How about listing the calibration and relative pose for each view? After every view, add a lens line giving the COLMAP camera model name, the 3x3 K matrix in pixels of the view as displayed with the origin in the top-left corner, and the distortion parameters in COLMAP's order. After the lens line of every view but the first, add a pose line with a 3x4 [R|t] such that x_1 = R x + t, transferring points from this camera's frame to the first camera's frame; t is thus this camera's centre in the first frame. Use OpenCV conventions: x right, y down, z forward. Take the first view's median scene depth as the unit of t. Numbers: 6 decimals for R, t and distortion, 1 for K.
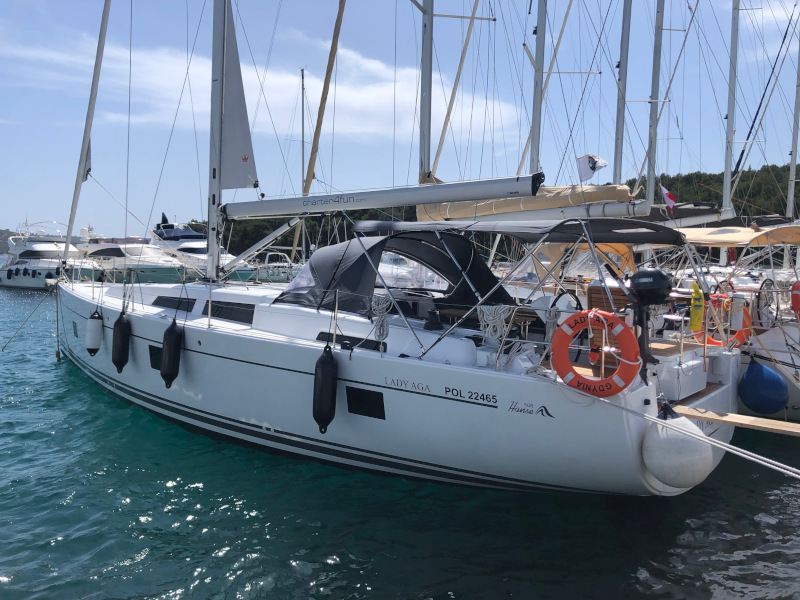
lens RADIAL K [[637.9, 0, 400.0], [0, 637.9, 300.0], [0, 0, 1]] dist [0.003788, -0.000104]
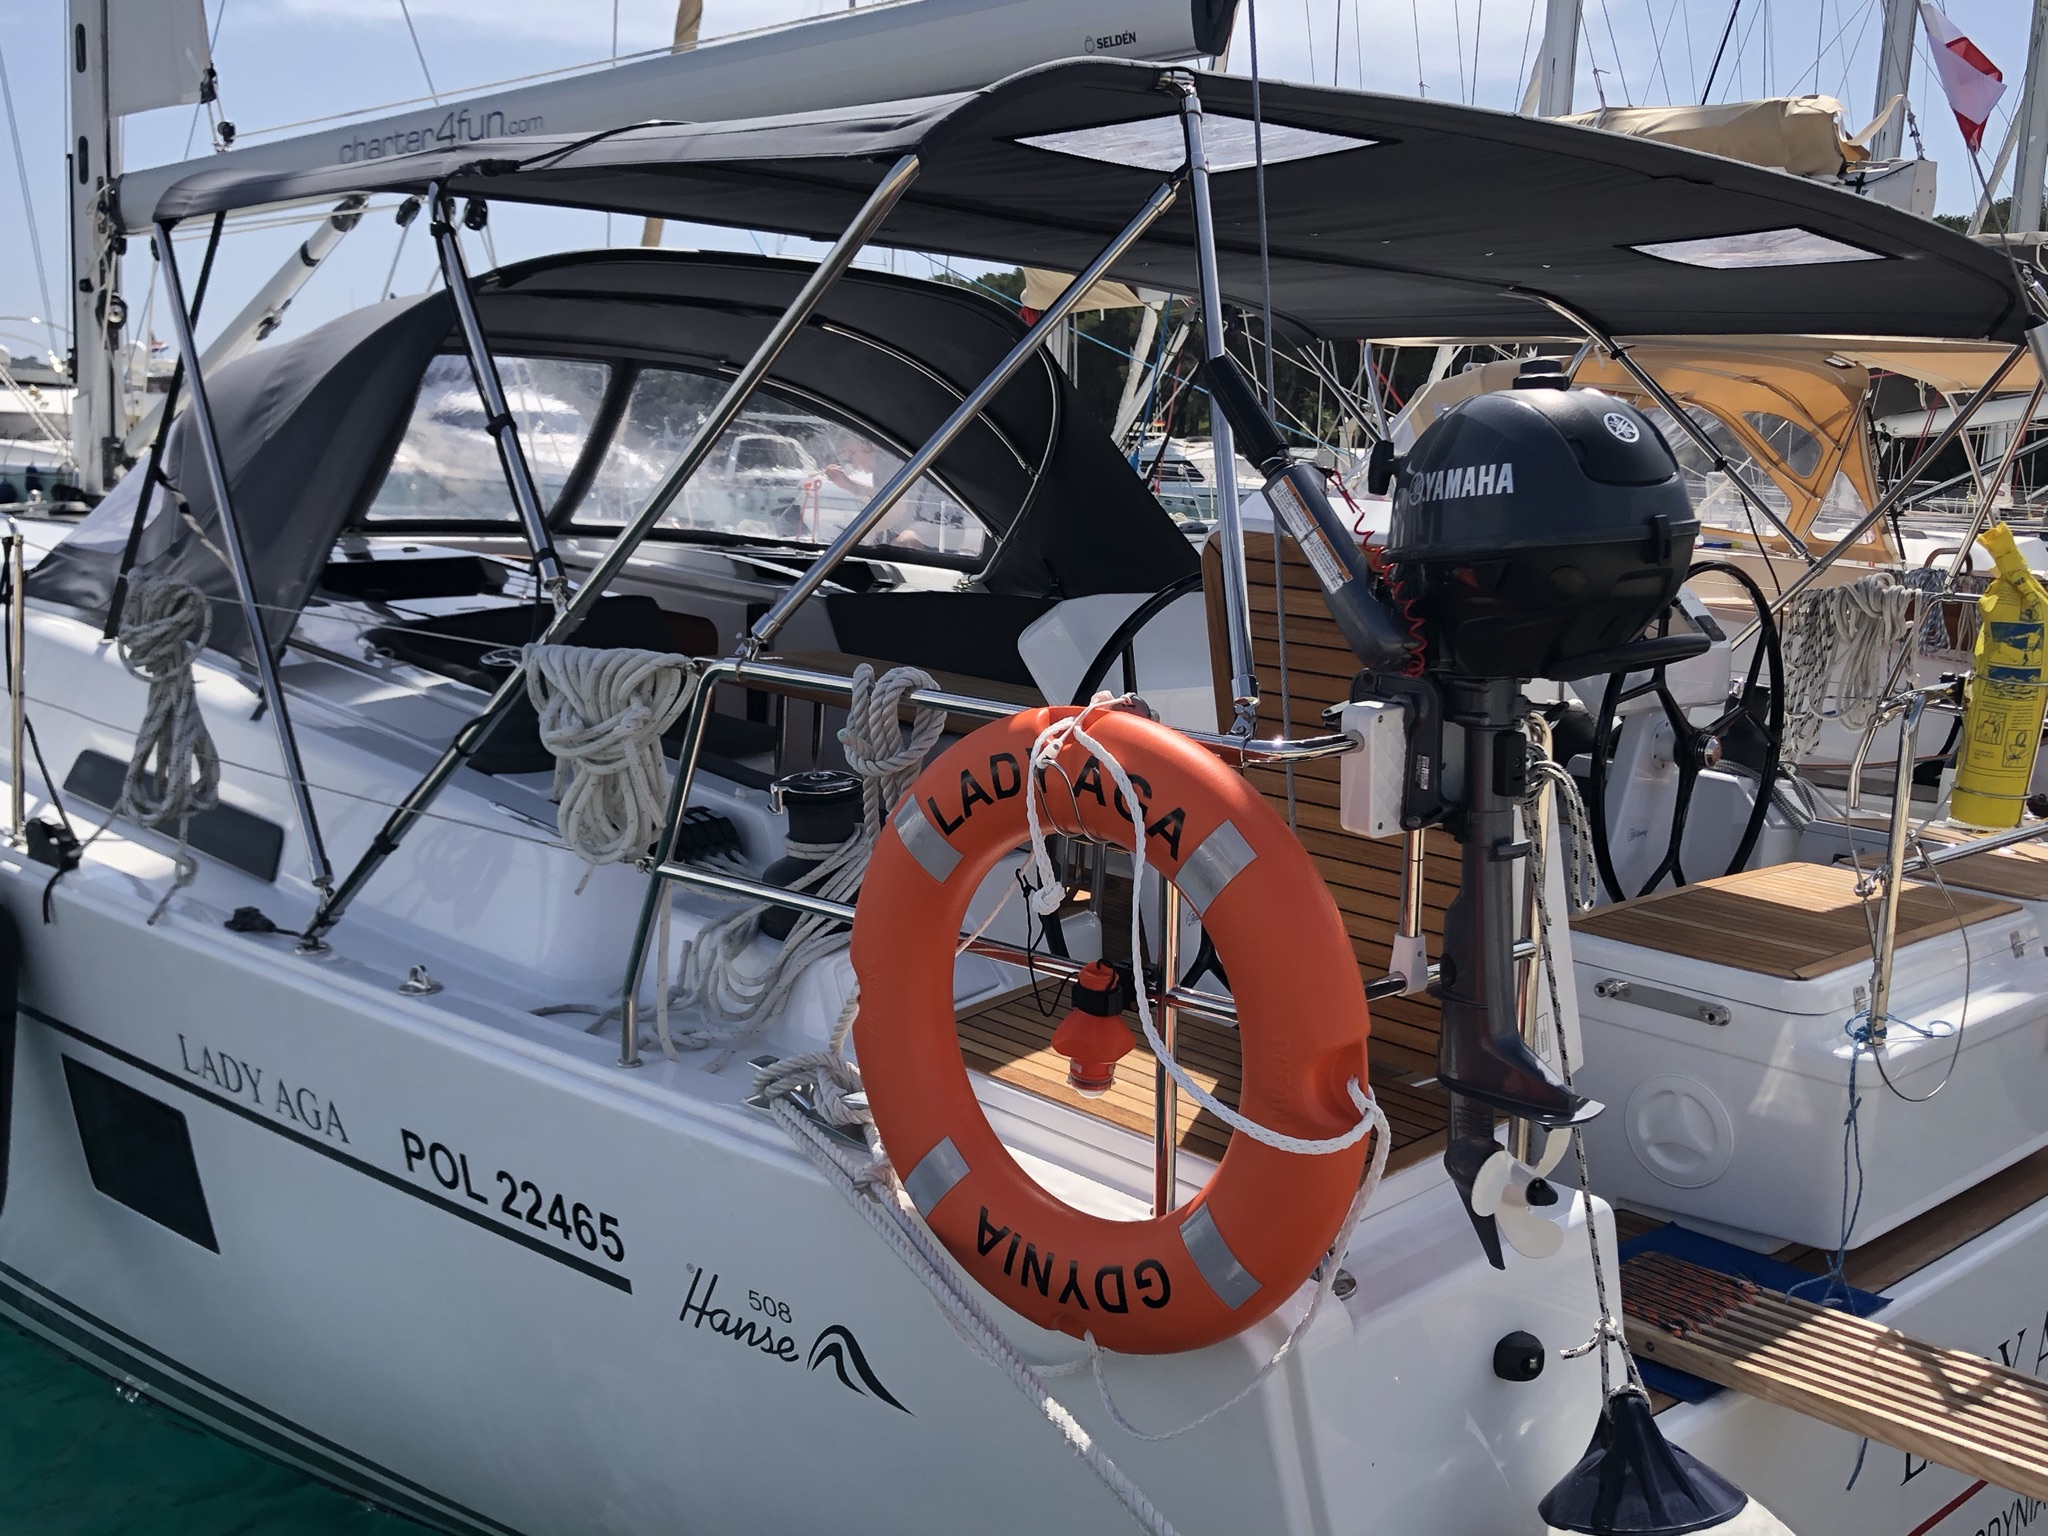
lens RADIAL K [[2108.9, 0, 1024.3], [0, 2108.9, 828.8], [0, 0, 1]] dist [-0.009643, -0.015477]
pose [[0.996530, 0.032822, -0.076483, 0.260489], [-0.024438, 0.993841, 0.108088, -0.004787], [0.079560, -0.105844, 0.991195, 0.450578]]
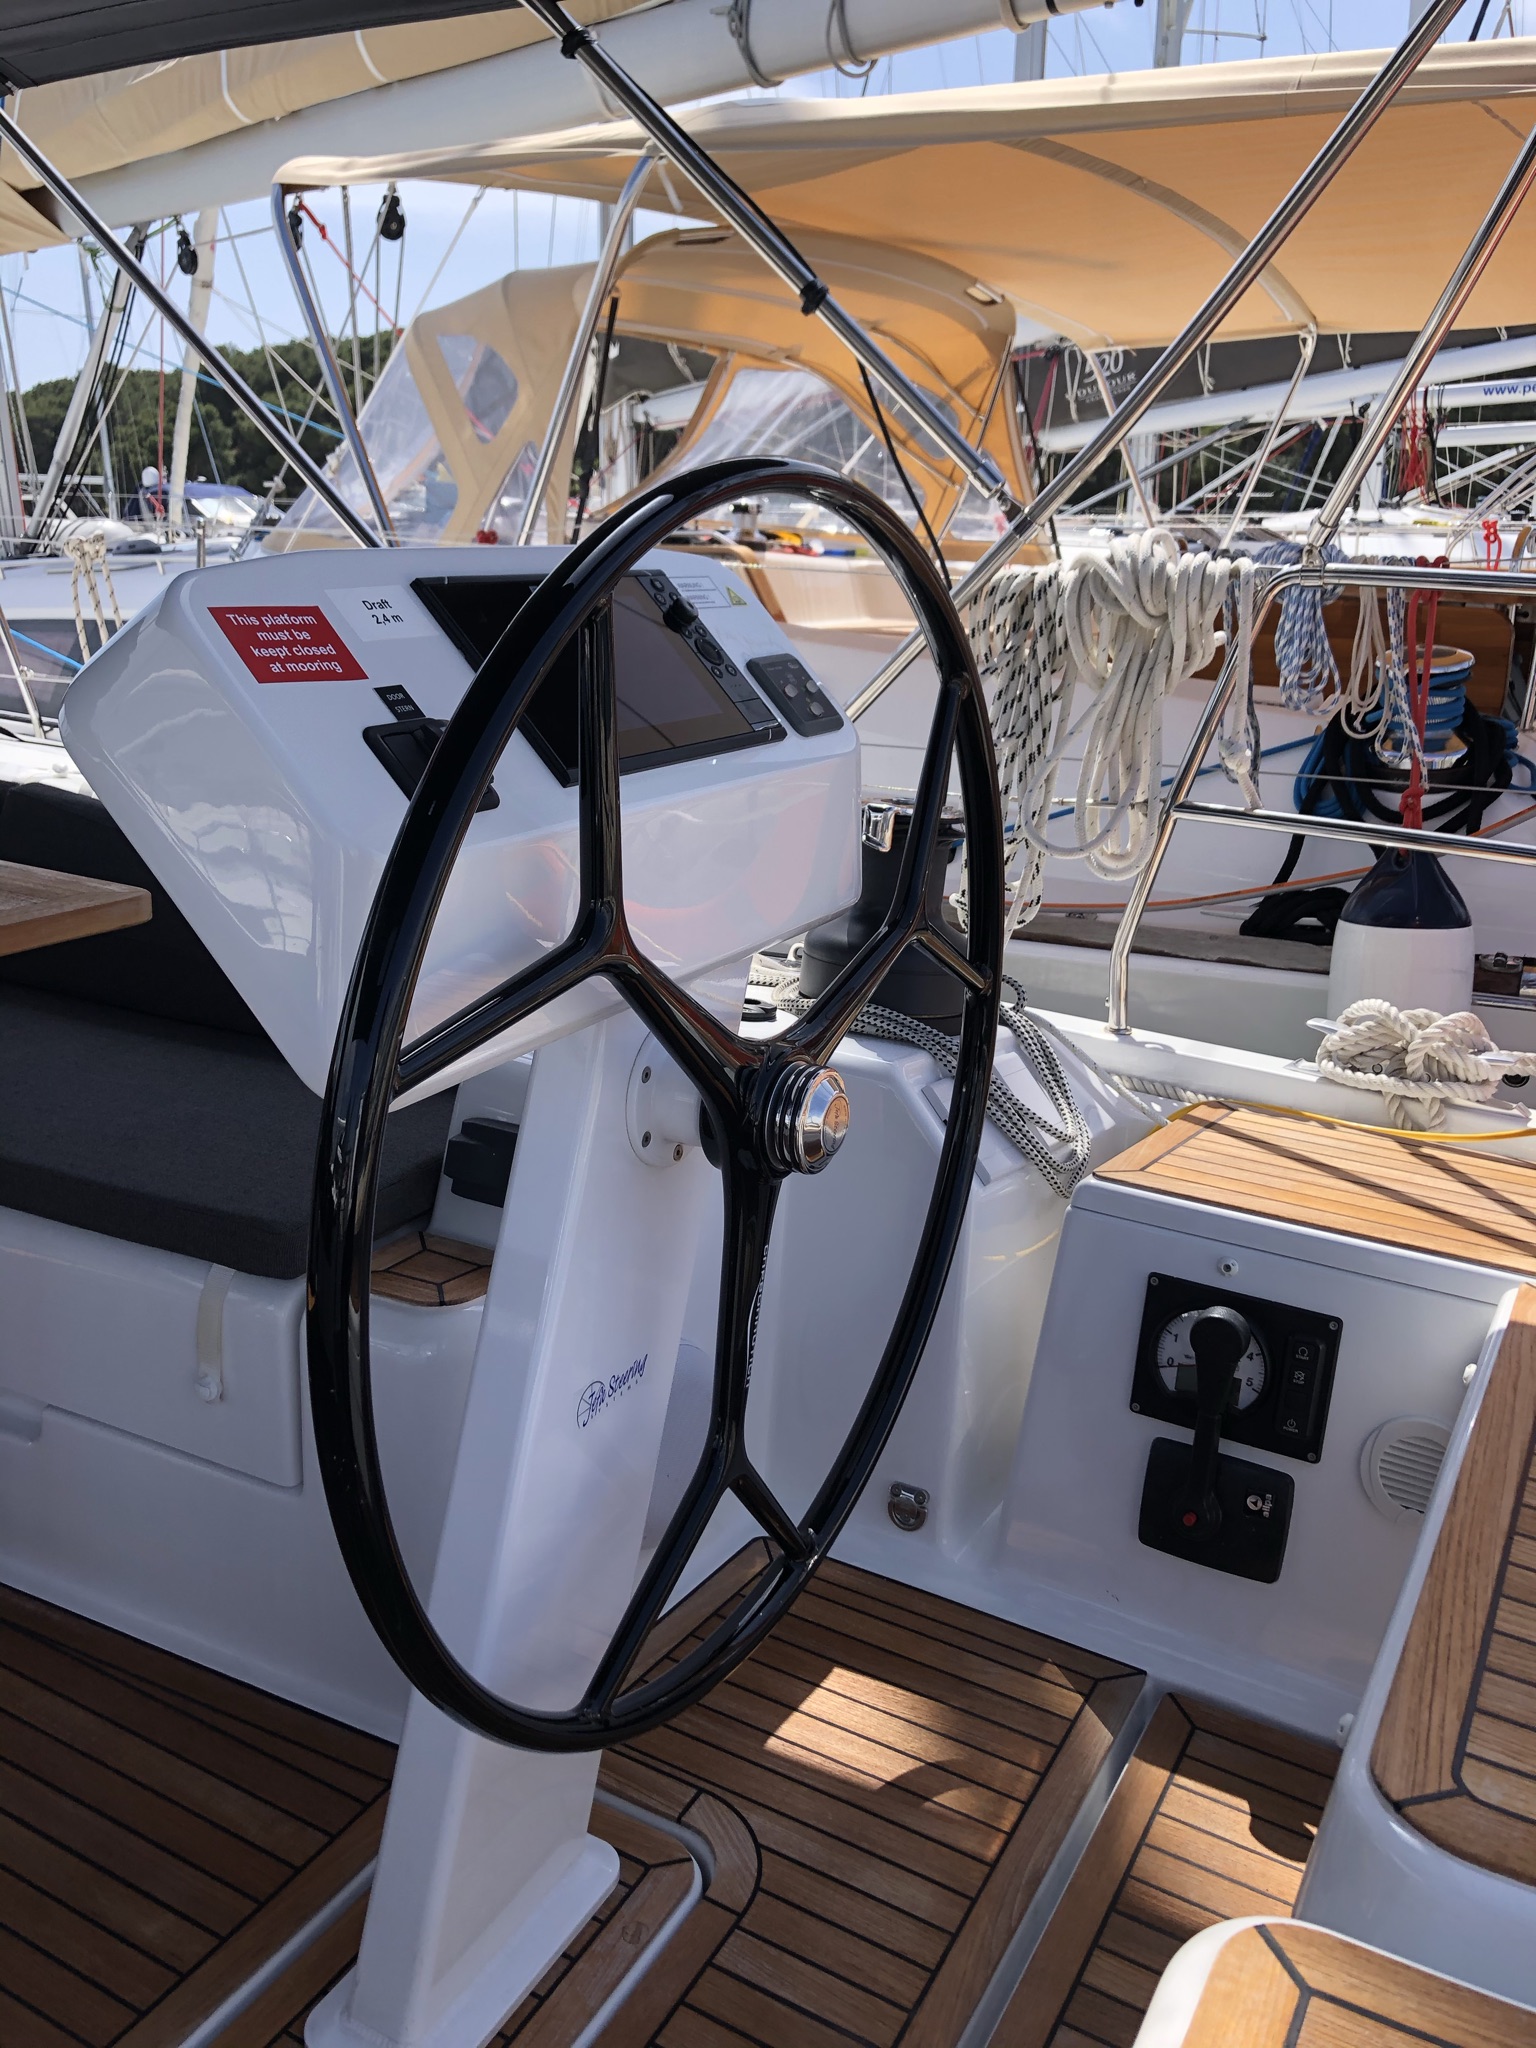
lens RADIAL K [[1633.1, 0, 768.0], [0, 1633.1, 1024.0], [0, 0, 1]] dist [0.003788, -0.000104]
pose [[0.982661, -0.060856, 0.175141, 0.332582], [0.019857, 0.973711, 0.226920, -0.004833], [-0.184346, -0.219508, 0.958036, 0.740010]]
